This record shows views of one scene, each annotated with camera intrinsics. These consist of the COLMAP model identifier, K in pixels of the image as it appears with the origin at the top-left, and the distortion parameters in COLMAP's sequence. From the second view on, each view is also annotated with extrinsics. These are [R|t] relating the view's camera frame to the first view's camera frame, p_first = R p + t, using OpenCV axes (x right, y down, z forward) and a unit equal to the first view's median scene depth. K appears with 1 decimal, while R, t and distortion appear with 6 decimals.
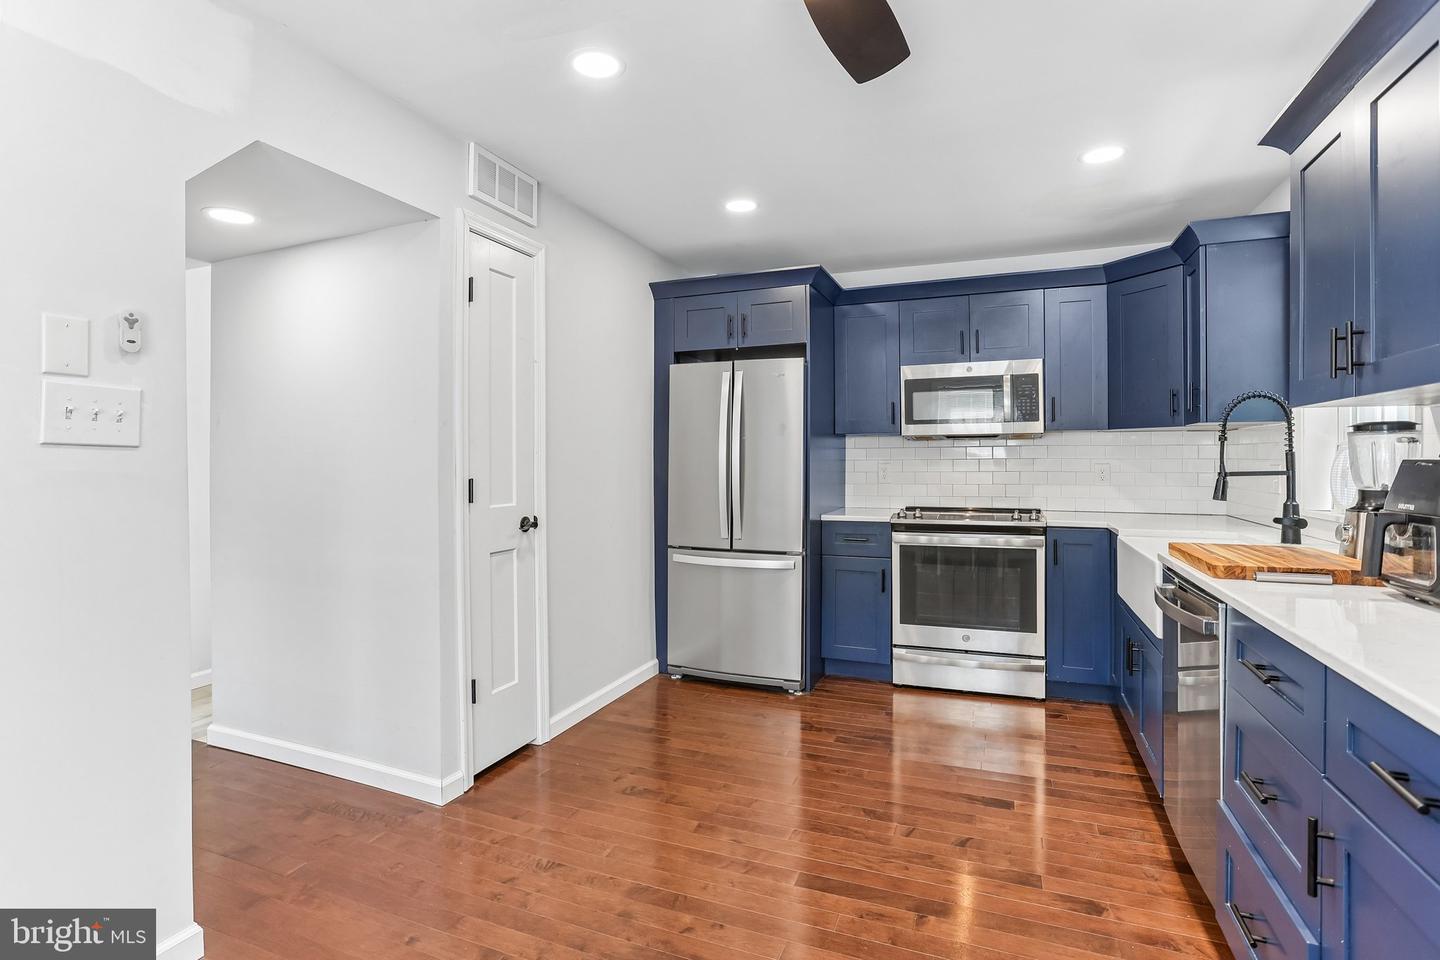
lens RADIAL K [[715.4, 0, 701.4], [0, 715.4, 459.8], [0, 0, 1]] dist [-0.050316, 0.026147]
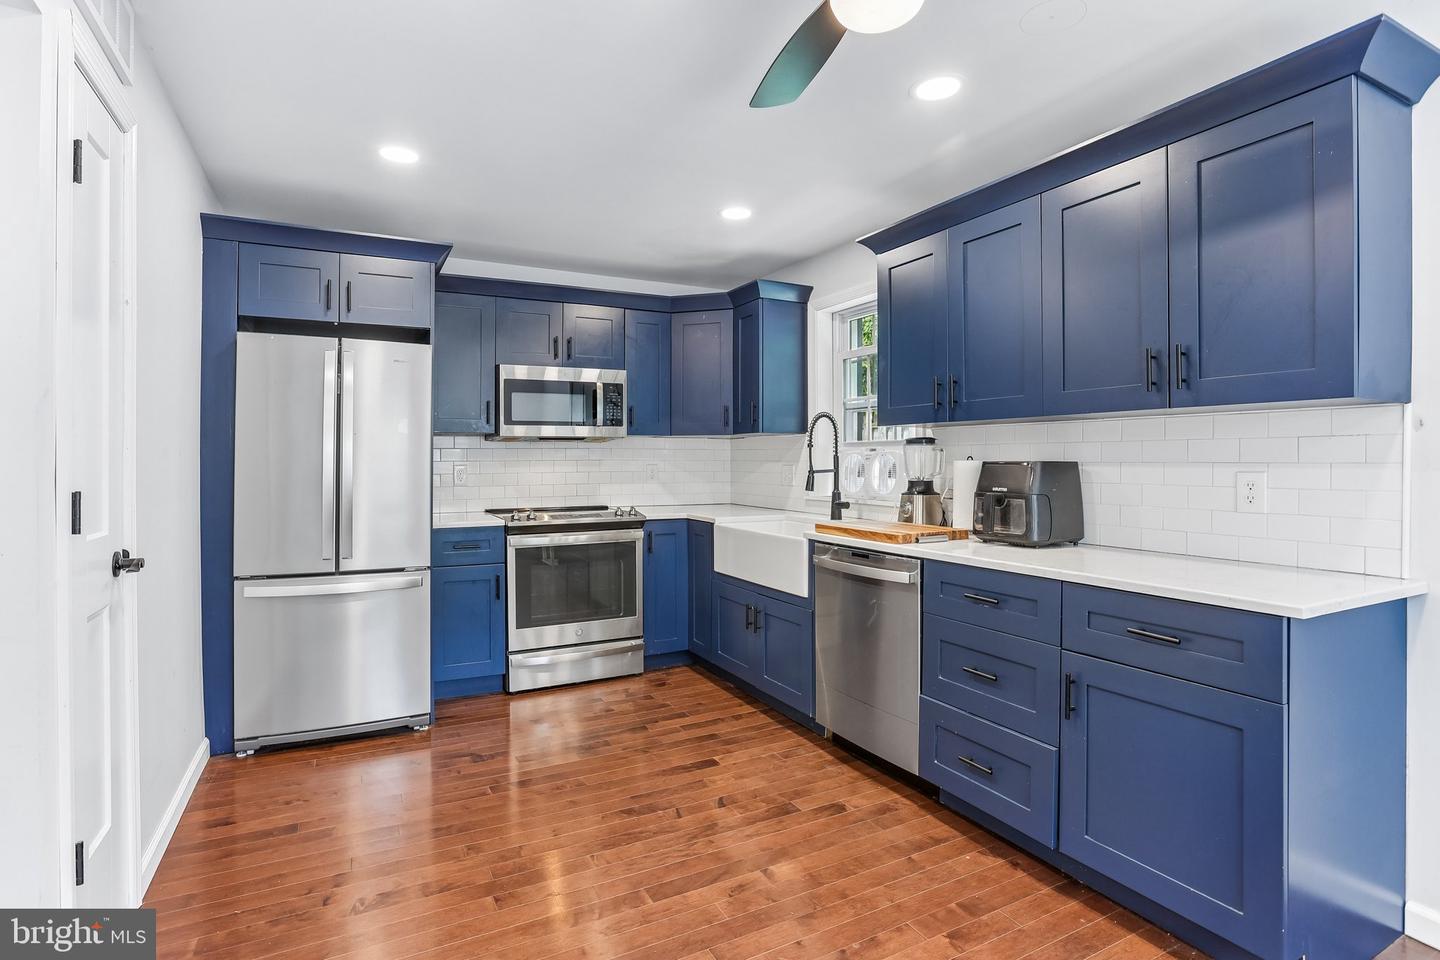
lens RADIAL K [[715.4, 0, 701.4], [0, 715.4, 459.8], [0, 0, 1]] dist [-0.050316, 0.026147]
pose [[0.644166, 0.003417, 0.764878, -0.306664], [-0.001503, 0.999994, -0.003201, 0.001107], [-0.764884, 0.000913, 0.644168, 0.179007]]
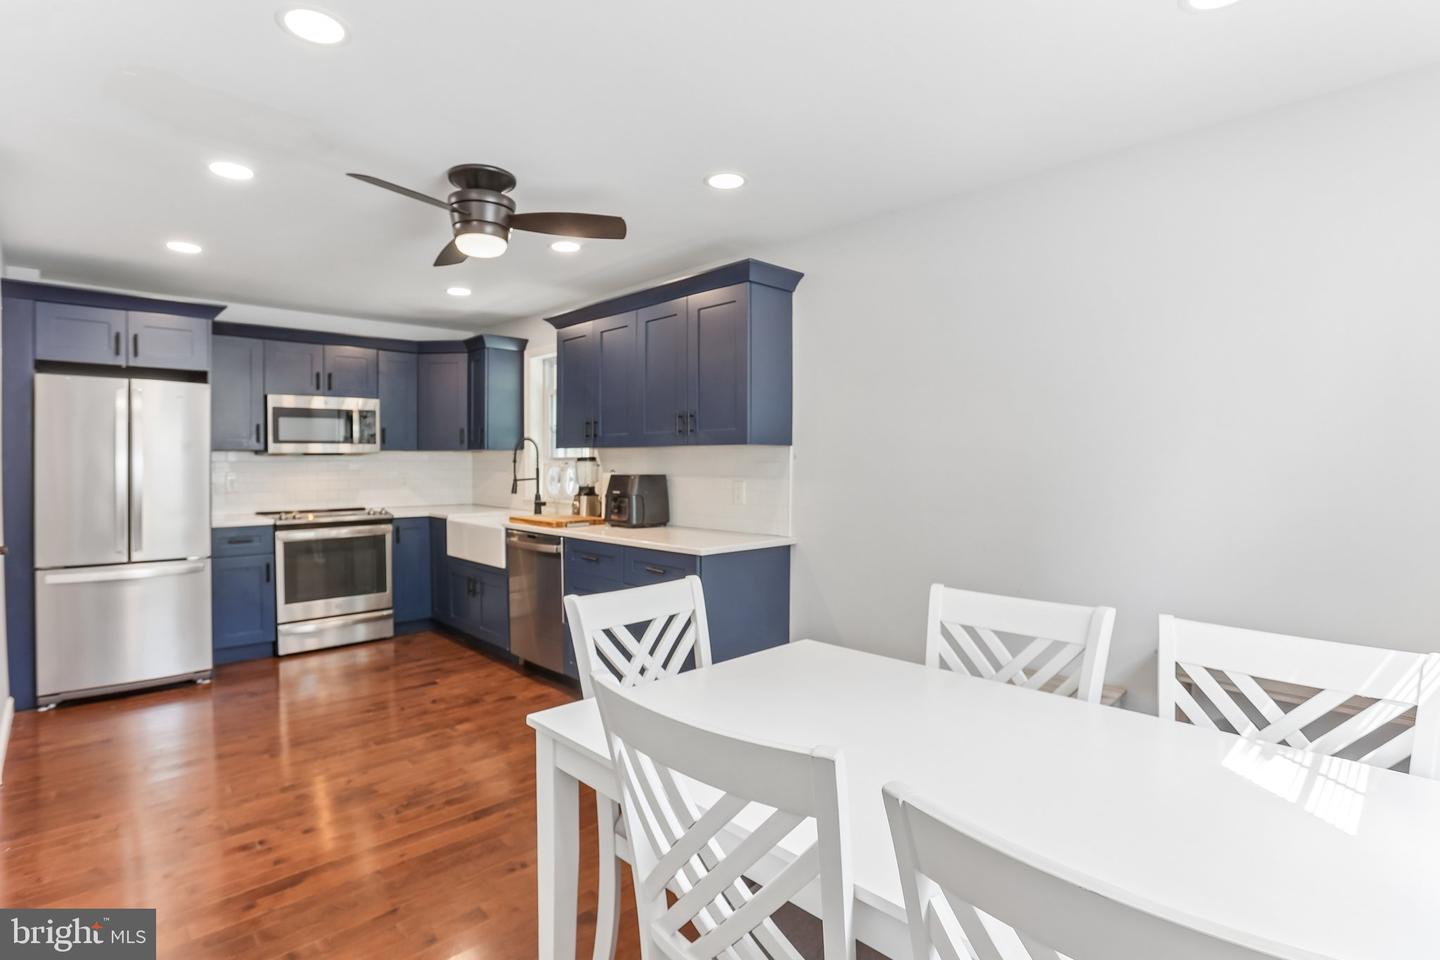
lens RADIAL K [[723.6, 0, 700.9], [0, 723.6, 469.7], [0, 0, 1]] dist [-0.054968, 0.028252]
pose [[0.412636, -0.009366, 0.910848, -0.555783], [-0.000791, 0.999943, 0.010640, -0.019736], [-0.910896, -0.005111, 0.412605, -0.176553]]
